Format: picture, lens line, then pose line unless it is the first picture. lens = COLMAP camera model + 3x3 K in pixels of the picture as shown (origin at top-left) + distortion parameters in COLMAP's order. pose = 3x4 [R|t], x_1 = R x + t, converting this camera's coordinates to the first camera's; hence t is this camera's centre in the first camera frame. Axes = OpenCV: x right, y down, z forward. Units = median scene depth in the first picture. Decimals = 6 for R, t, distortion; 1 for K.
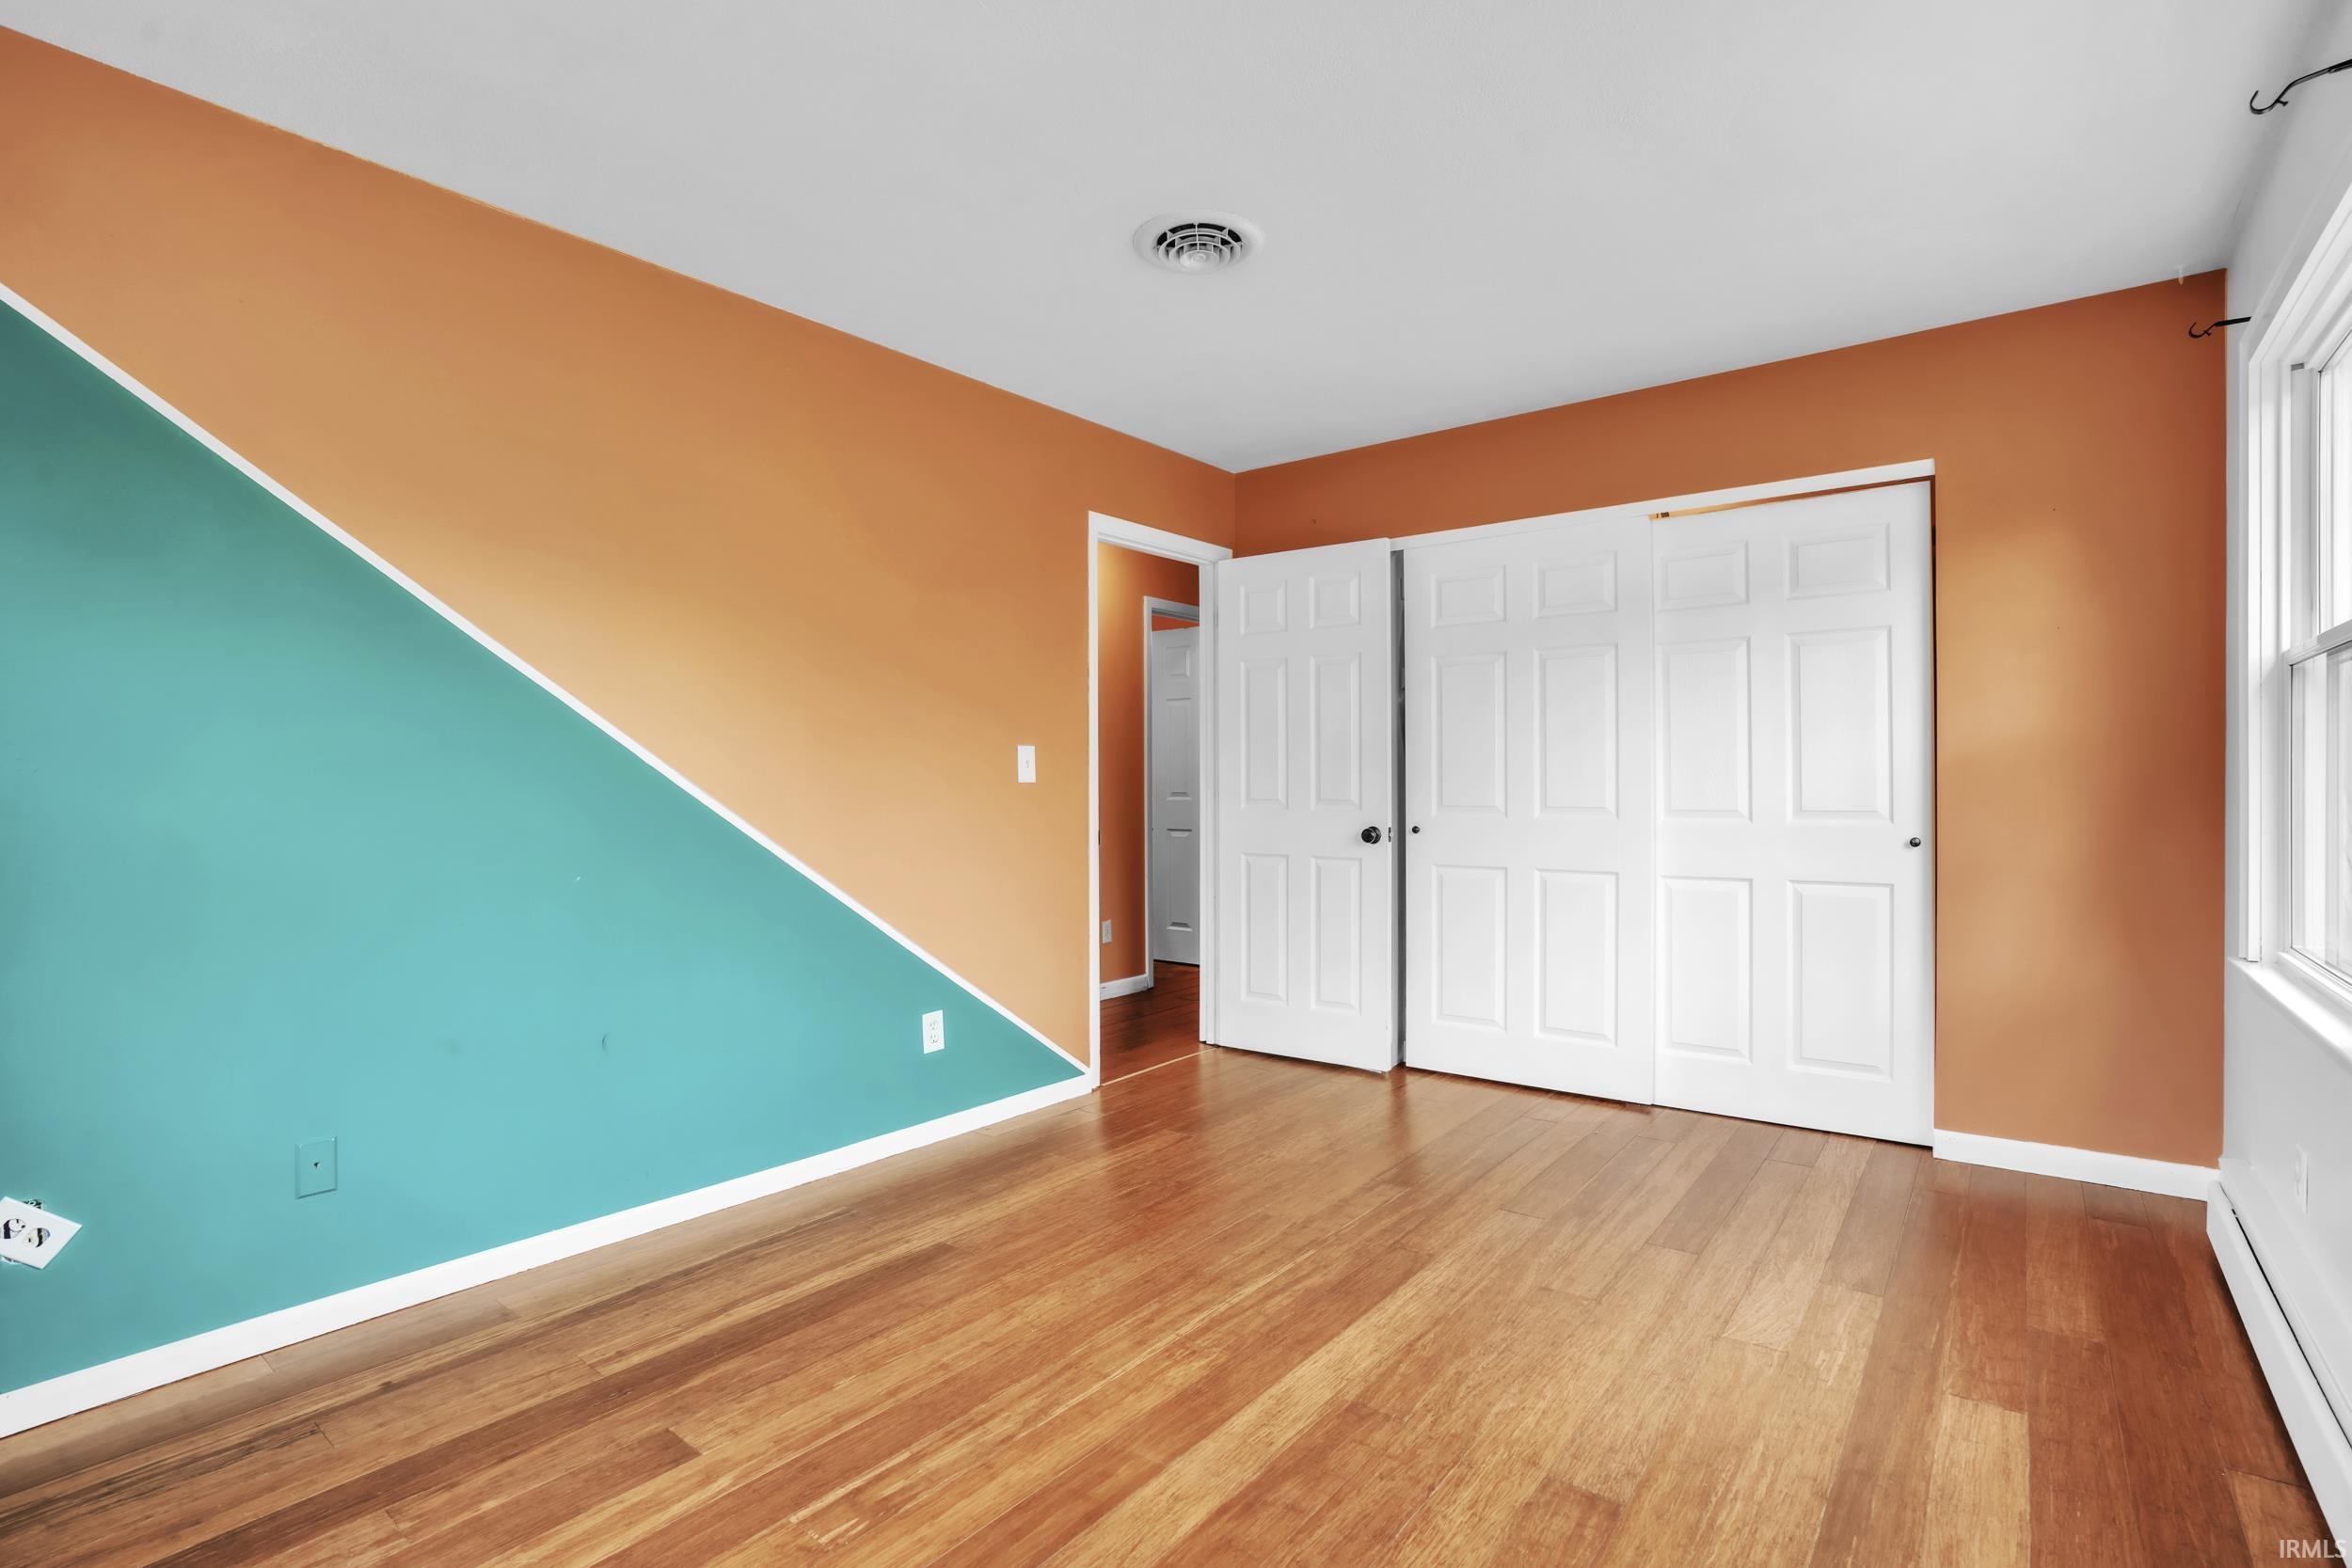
lens RADIAL K [[1086.4, 0, 1175.3], [0, 1086.4, 783.4], [0, 0, 1]] dist [-0.045724, 0.013779]
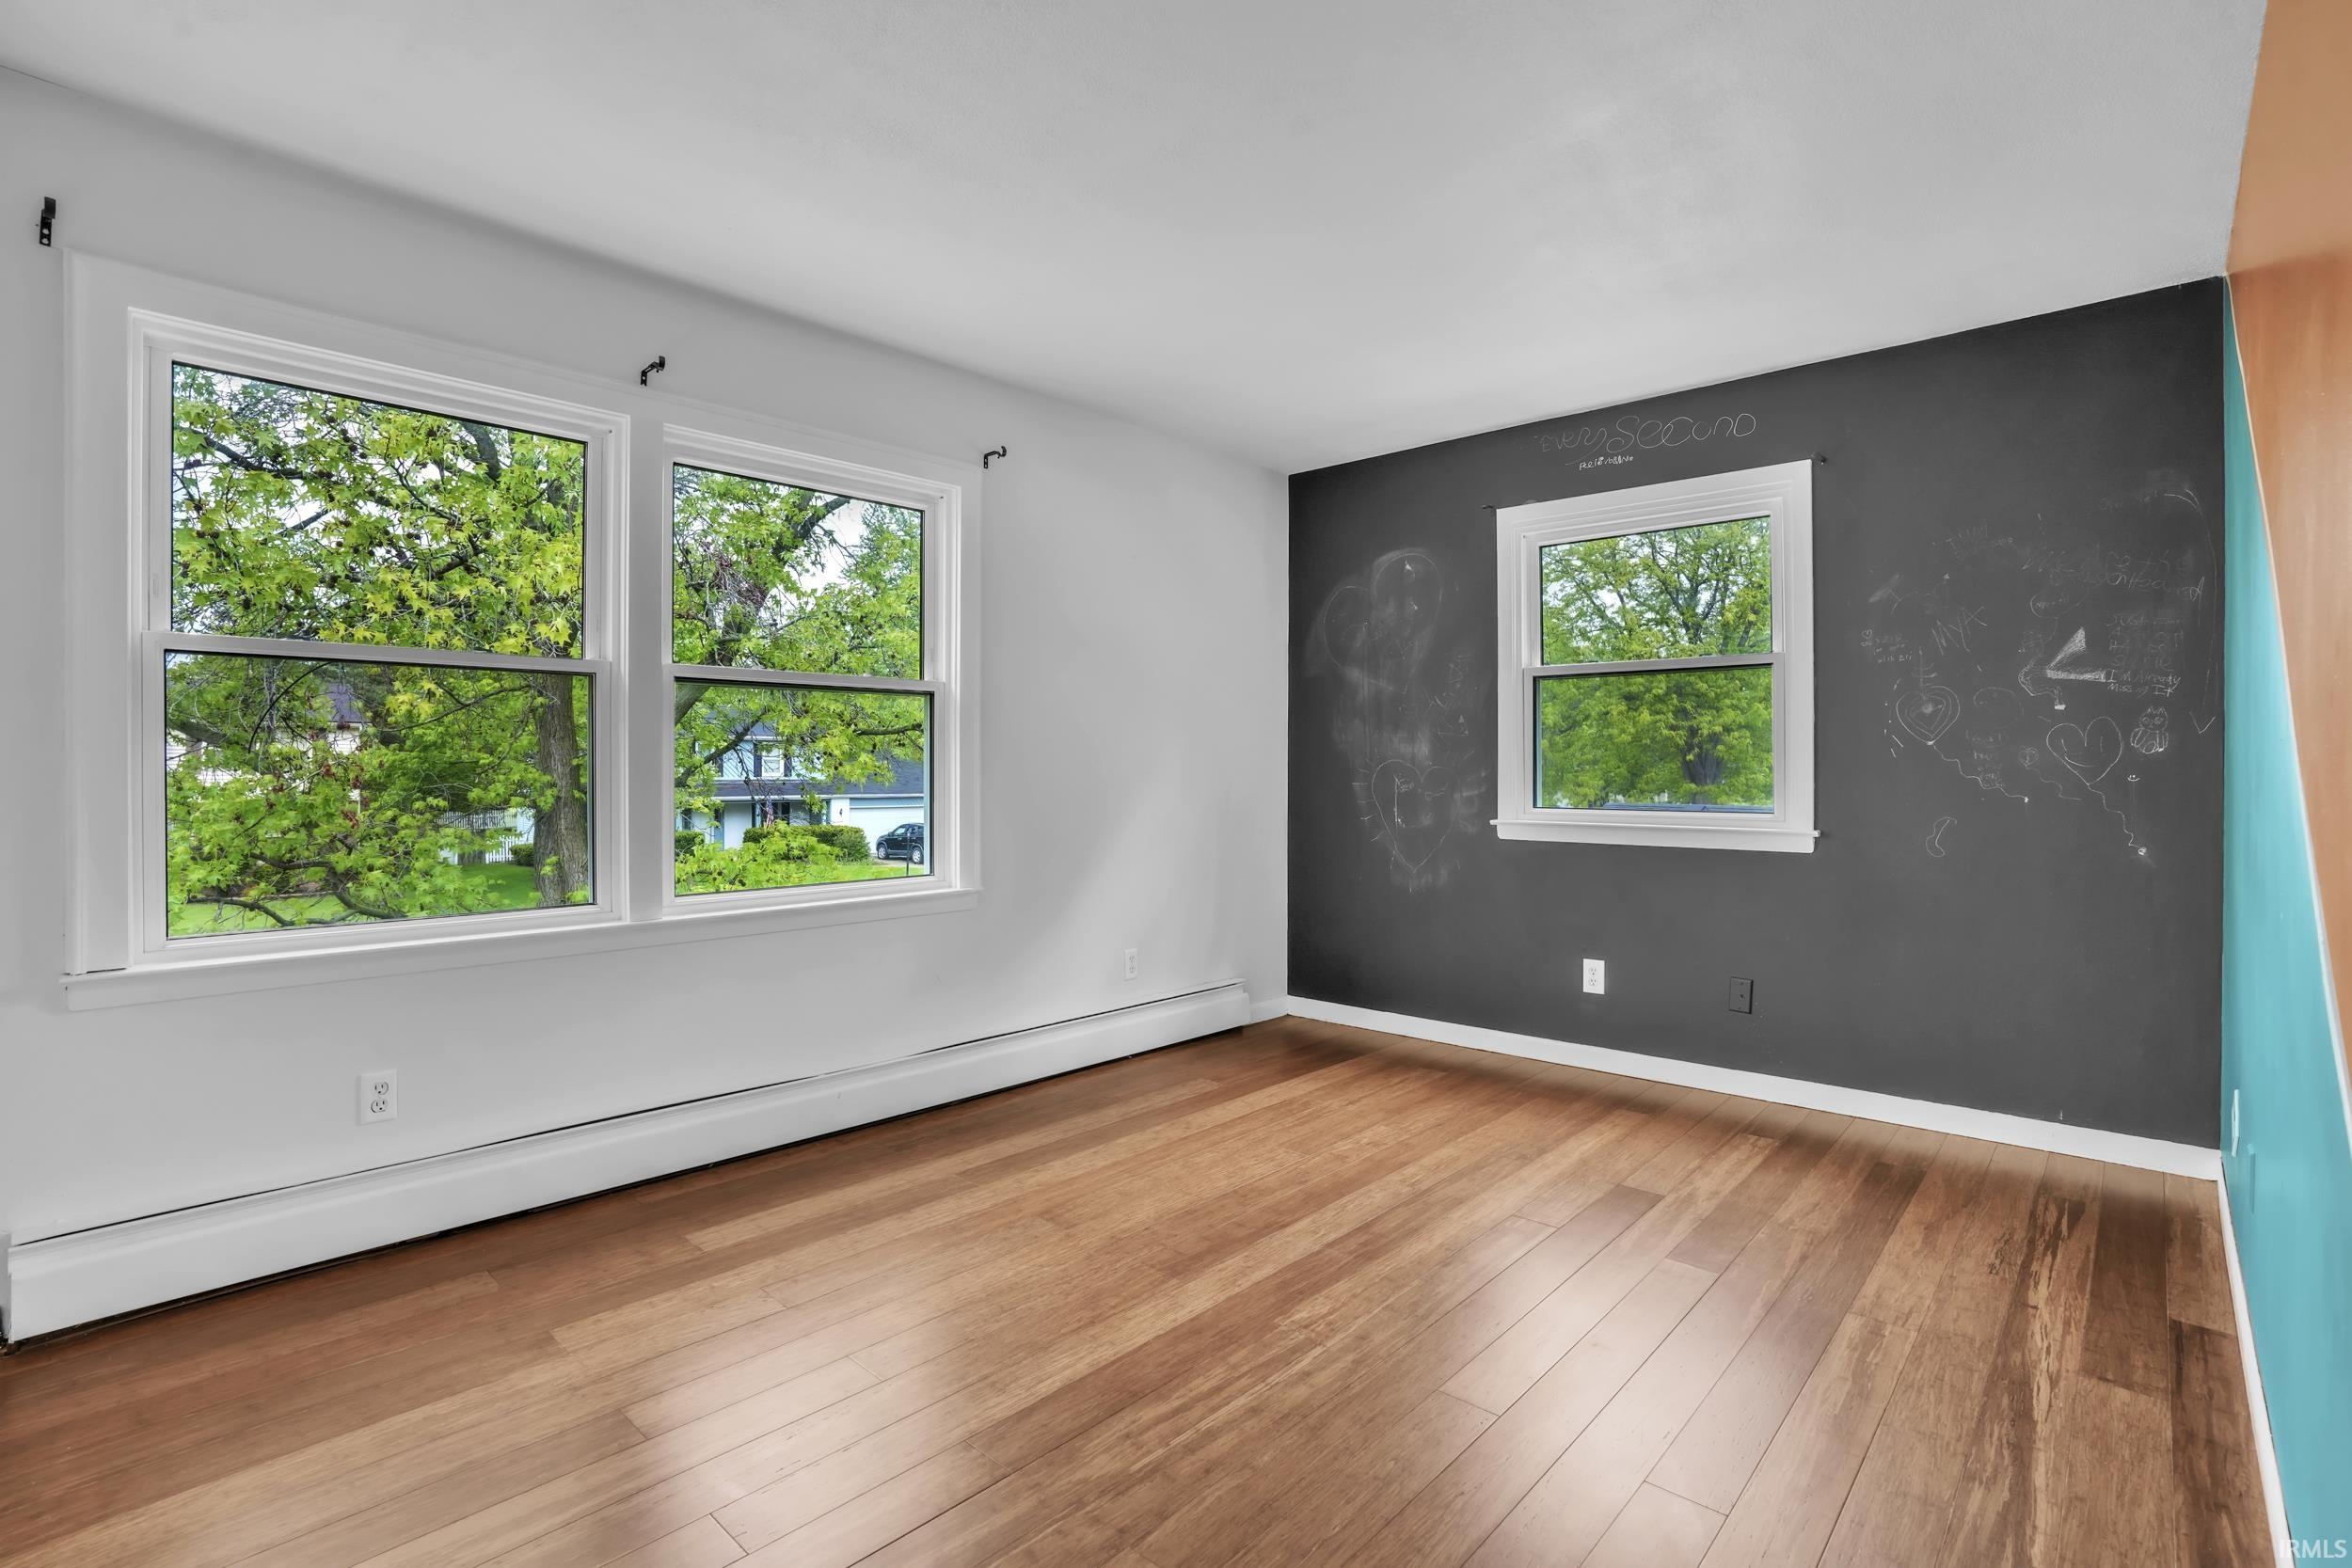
lens RADIAL K [[1086.4, 0, 1184.9], [0, 1086.4, 774.0], [0, 0, 1]] dist [-0.045724, 0.013779]
pose [[-0.997106, 0.002155, 0.075988, 0.054166], [0.002155, 0.999998, -0.000078, 0.005258], [-0.075988, 0.000086, -0.997109, 2.048802]]
